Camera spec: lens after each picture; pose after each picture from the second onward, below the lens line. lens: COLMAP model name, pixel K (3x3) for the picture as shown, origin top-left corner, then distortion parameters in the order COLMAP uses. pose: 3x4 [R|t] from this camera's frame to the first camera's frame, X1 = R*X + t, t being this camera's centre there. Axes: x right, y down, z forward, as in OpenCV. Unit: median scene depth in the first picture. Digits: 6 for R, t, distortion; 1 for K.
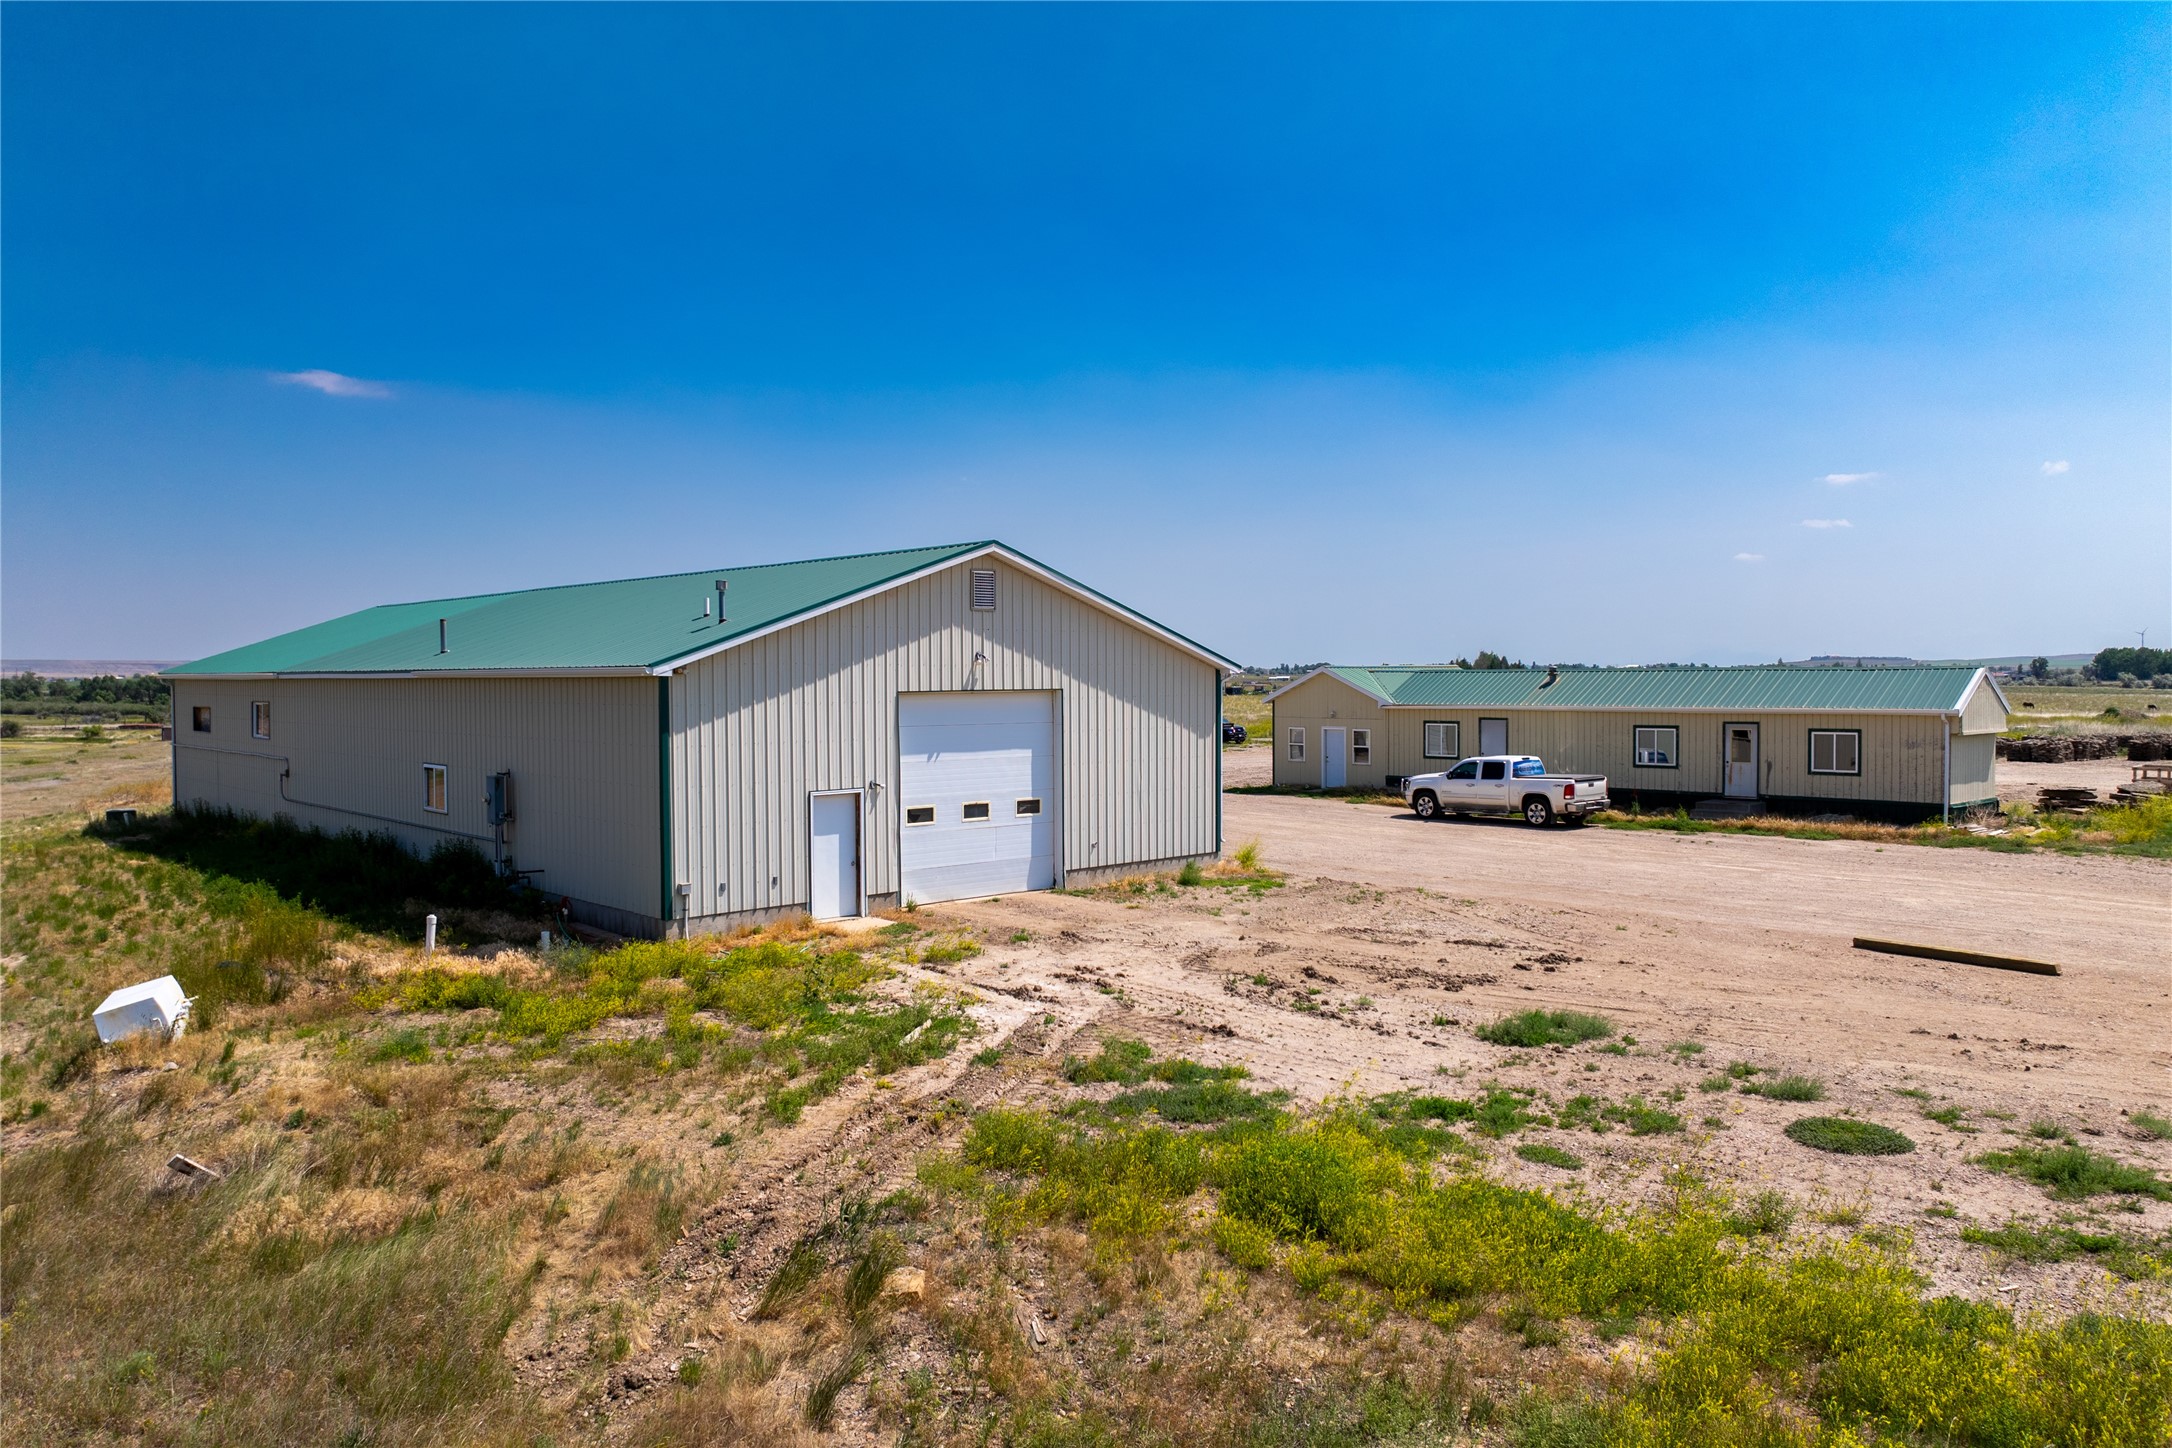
lens RADIAL K [[1520.6, 0, 1104.6], [0, 1520.6, 733.8], [0, 0, 1]] dist [-0.037552, -0.000945]
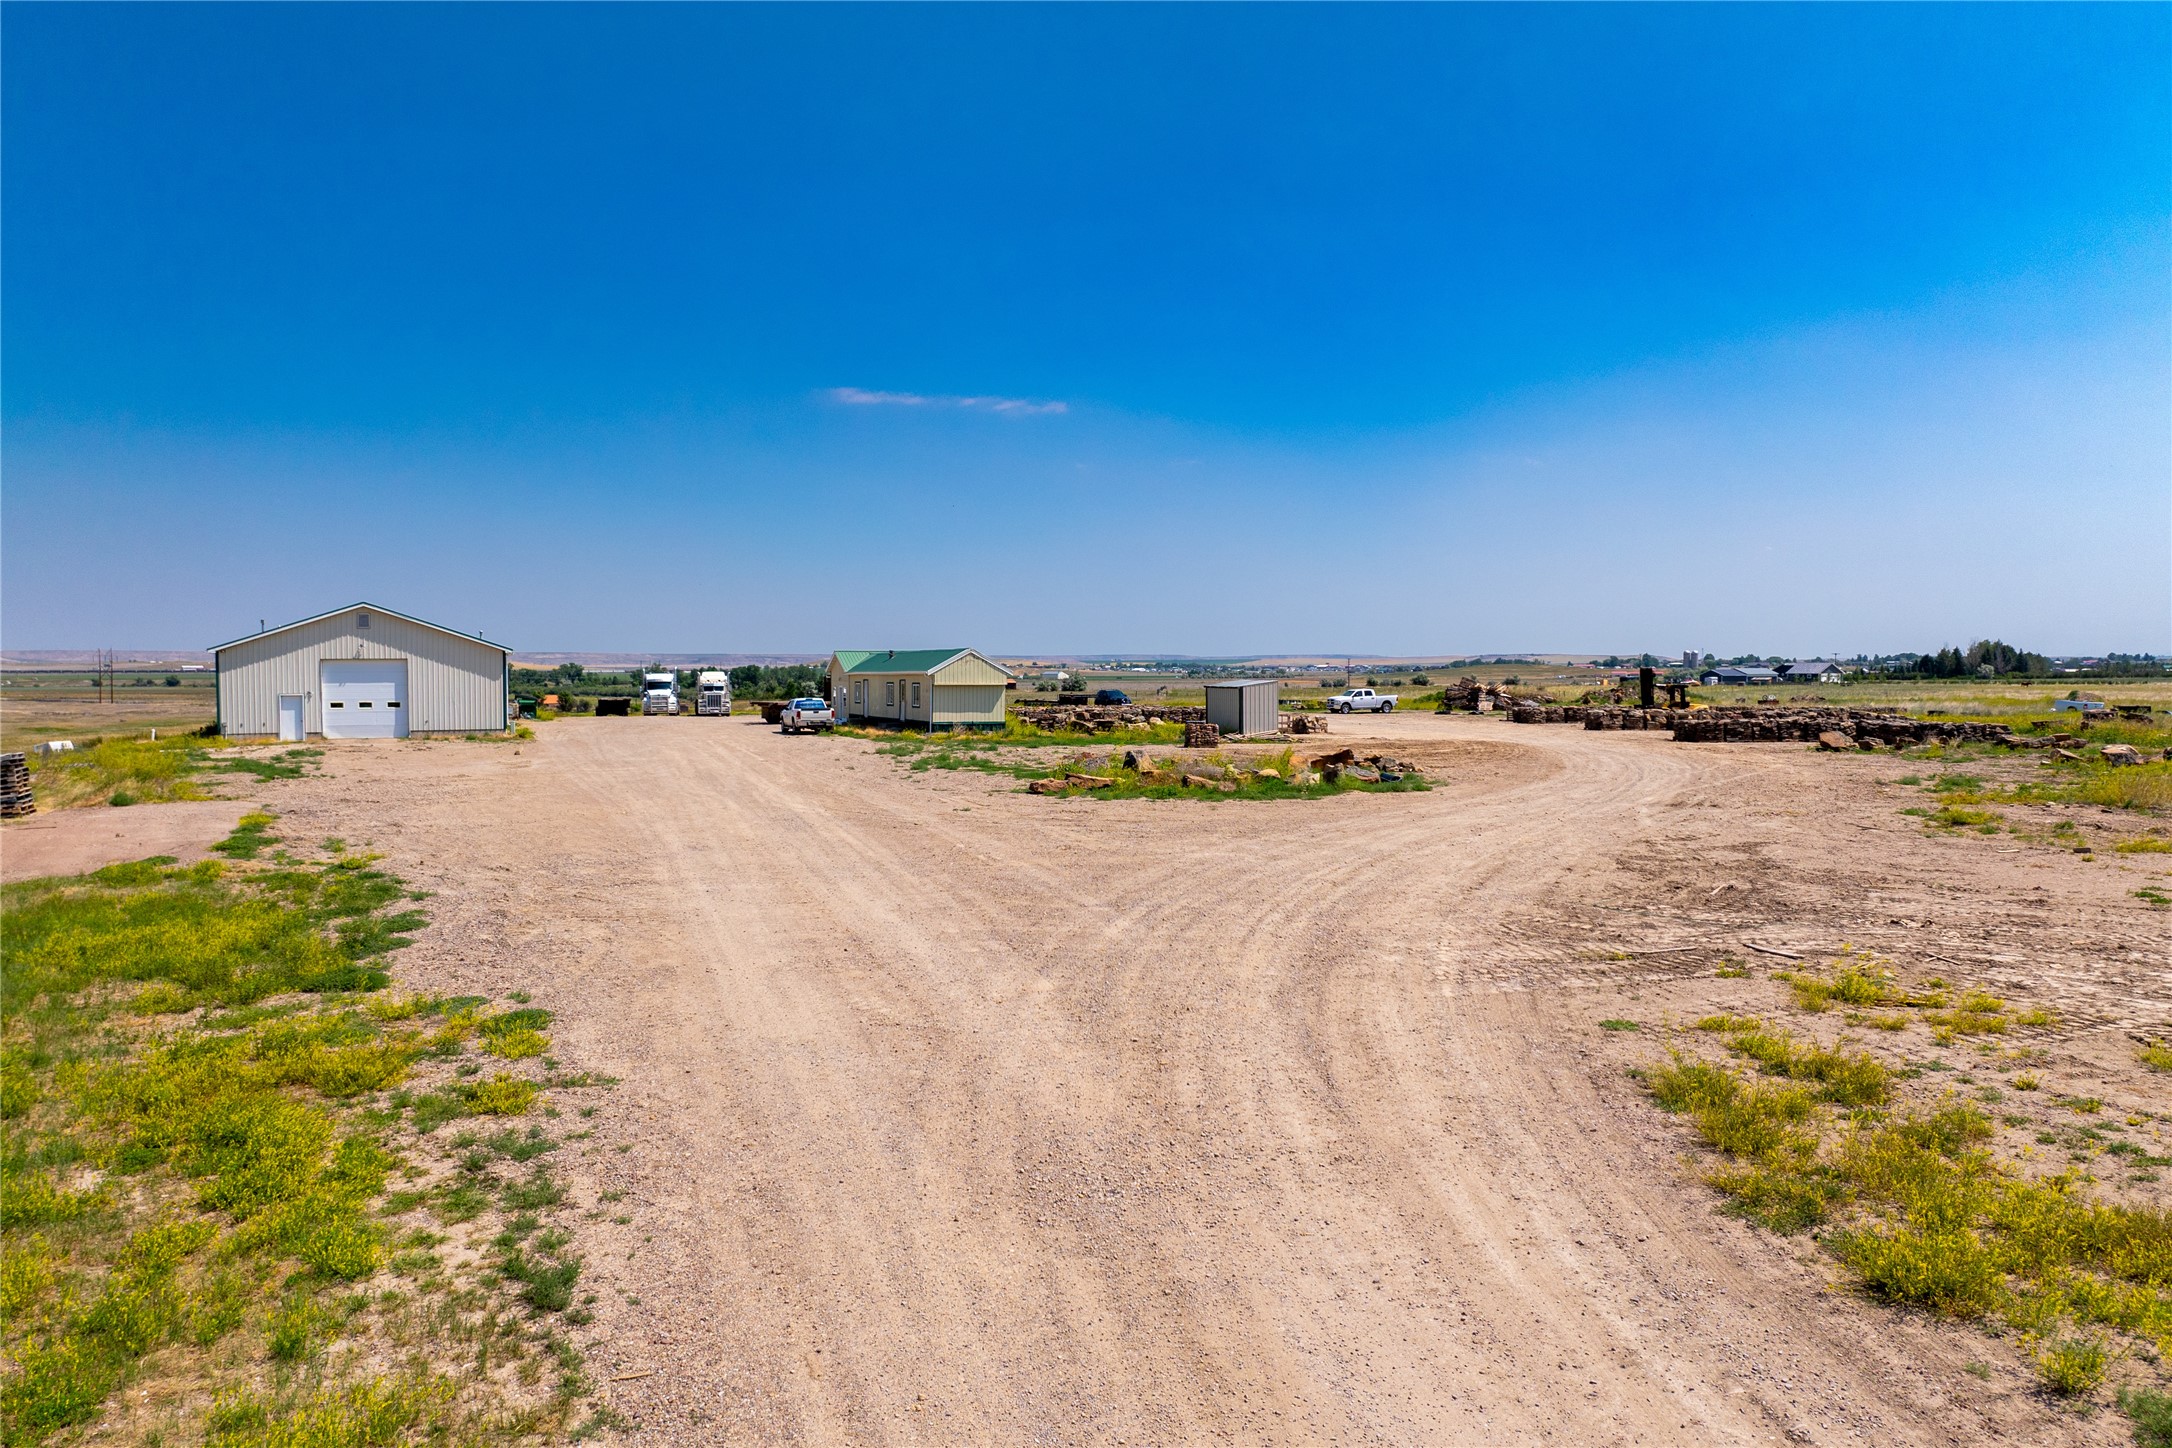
lens RADIAL K [[1520.6, 0, 1095.5], [0, 1520.6, 732.2], [0, 0, 1]] dist [-0.037552, -0.000945]
pose [[0.931368, 0.014541, -0.363788, 2.032244], [-0.013196, 0.999894, 0.006184, 0.064394], [0.363839, -0.000959, 0.931461, -0.965322]]
